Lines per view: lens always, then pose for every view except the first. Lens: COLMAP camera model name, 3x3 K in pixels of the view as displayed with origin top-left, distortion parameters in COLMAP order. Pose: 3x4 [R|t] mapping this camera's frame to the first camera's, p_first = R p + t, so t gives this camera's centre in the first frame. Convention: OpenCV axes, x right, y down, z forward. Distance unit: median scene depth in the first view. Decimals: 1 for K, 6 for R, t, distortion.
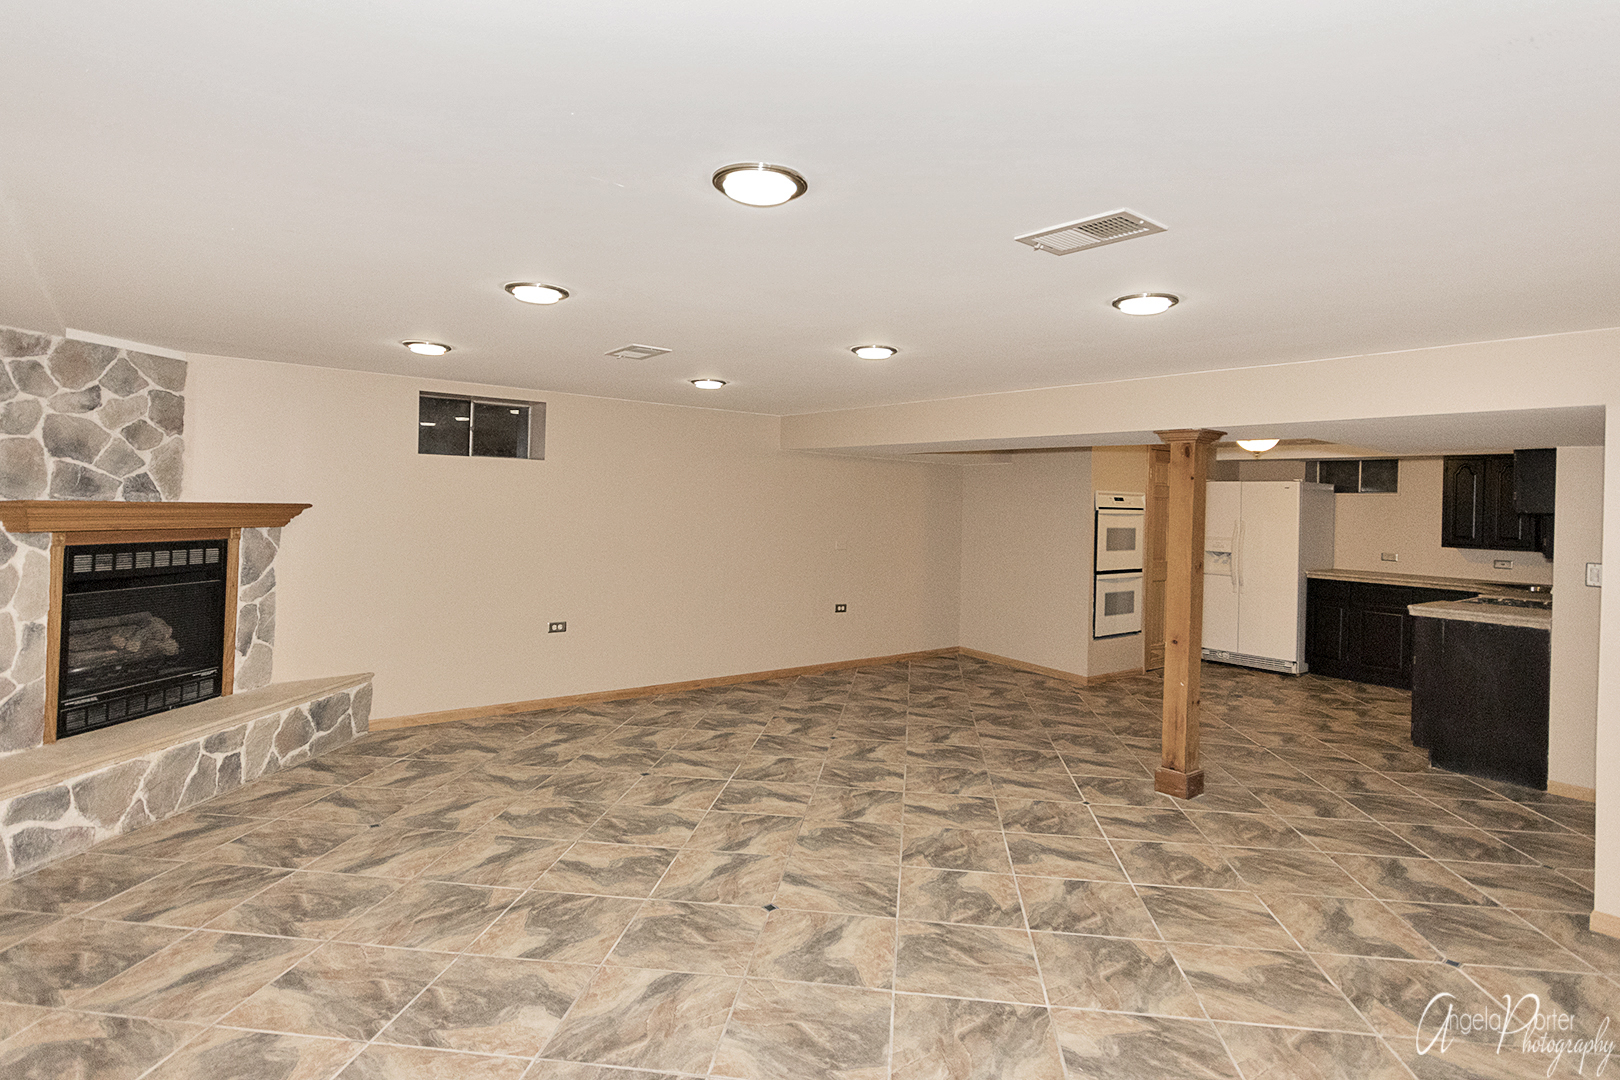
lens RADIAL K [[837.1, 0, 839.5], [0, 837.1, 505.3], [0, 0, 1]] dist [0.001818, 0.000301]
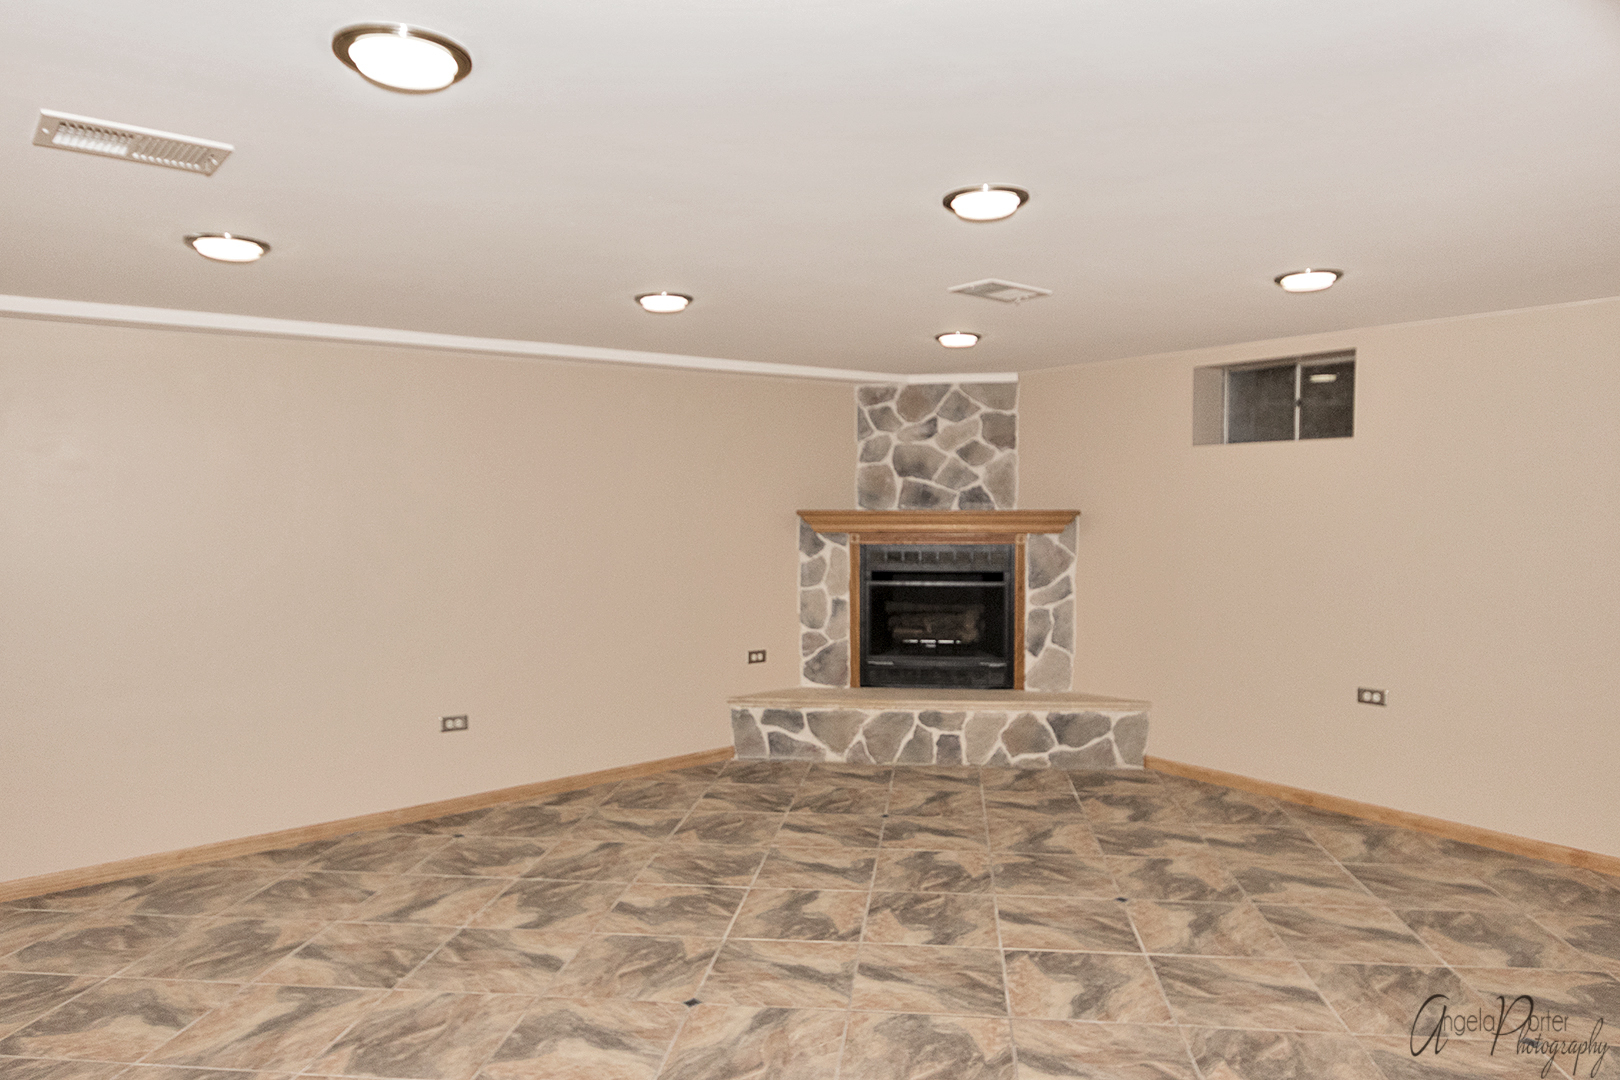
lens RADIAL K [[1050.4, 0, 835.7], [0, 1050.4, 582.6], [0, 0, 1]] dist [-0.004139, -0.000028]
pose [[-0.001101, 0.052104, -0.998641, 0.681312], [0.006009, 0.998624, 0.052097, 0.019723], [0.999981, -0.005944, -0.001413, 0.861740]]
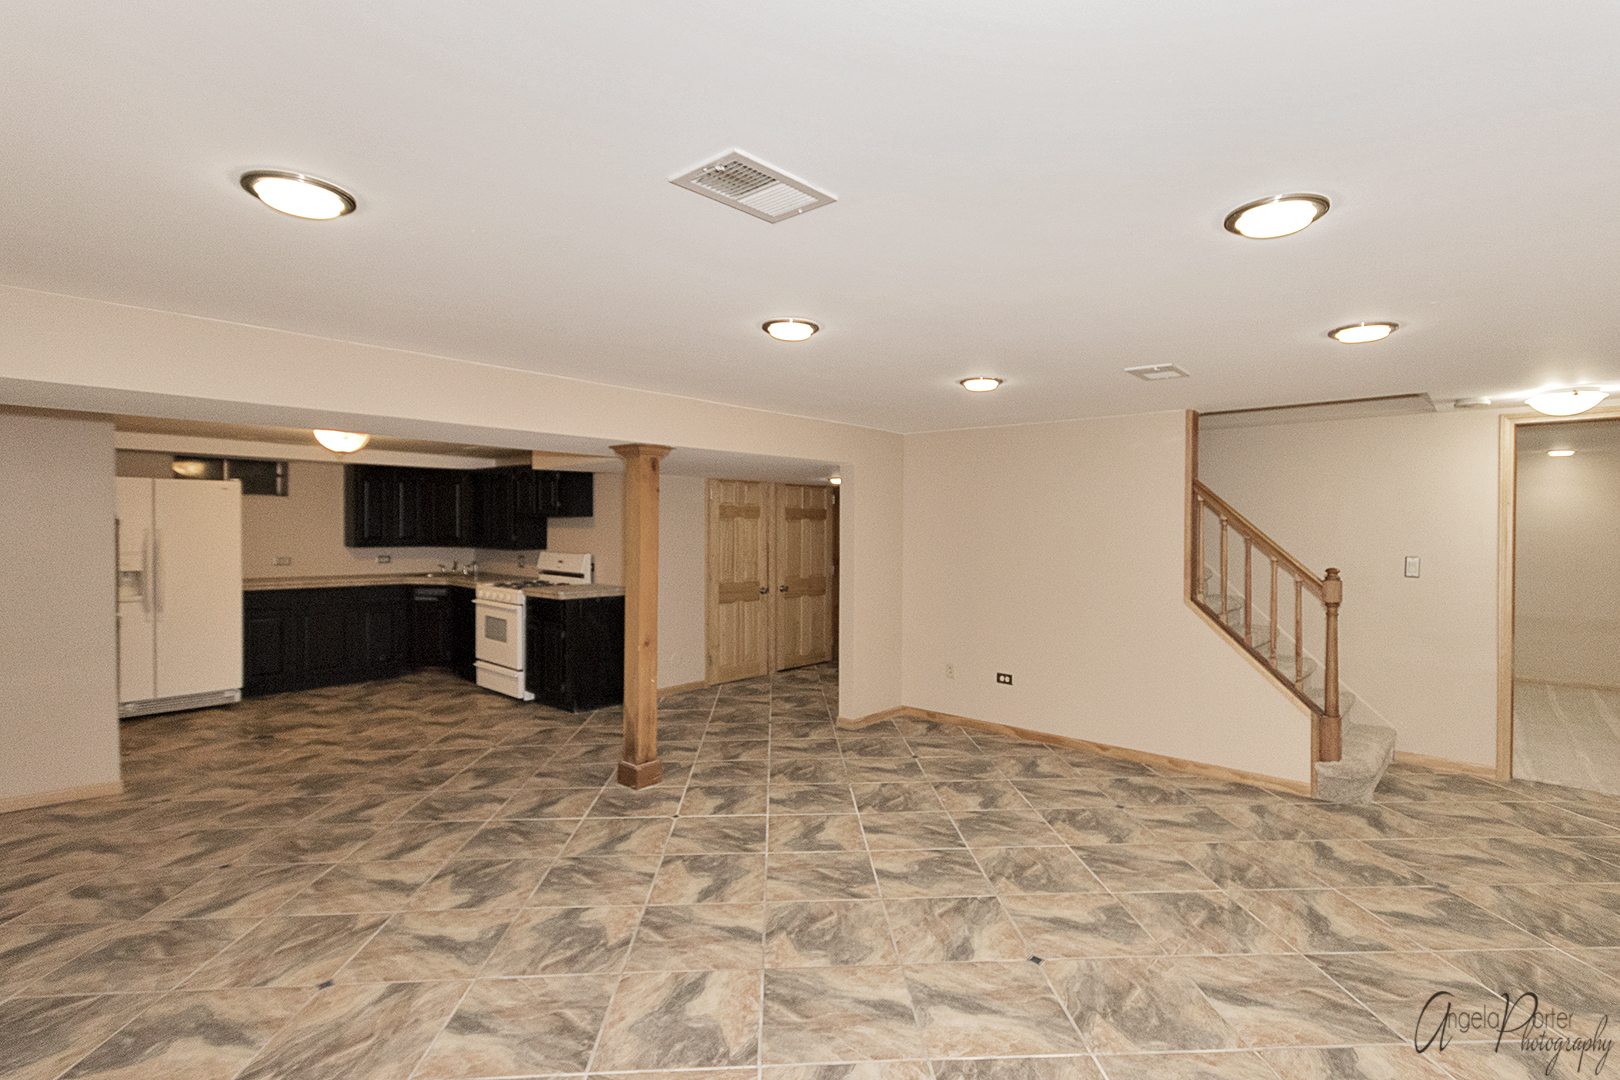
lens RADIAL K [[770.2, 0, 813.7], [0, 770.2, 541.0], [0, 0, 1]] dist [0.025349, 0.000443]
pose [[-0.147116, -0.043296, 0.988171, -0.661797], [-0.010099, 0.999055, 0.042269, -0.012376], [-0.989068, -0.003761, -0.147414, 1.035428]]
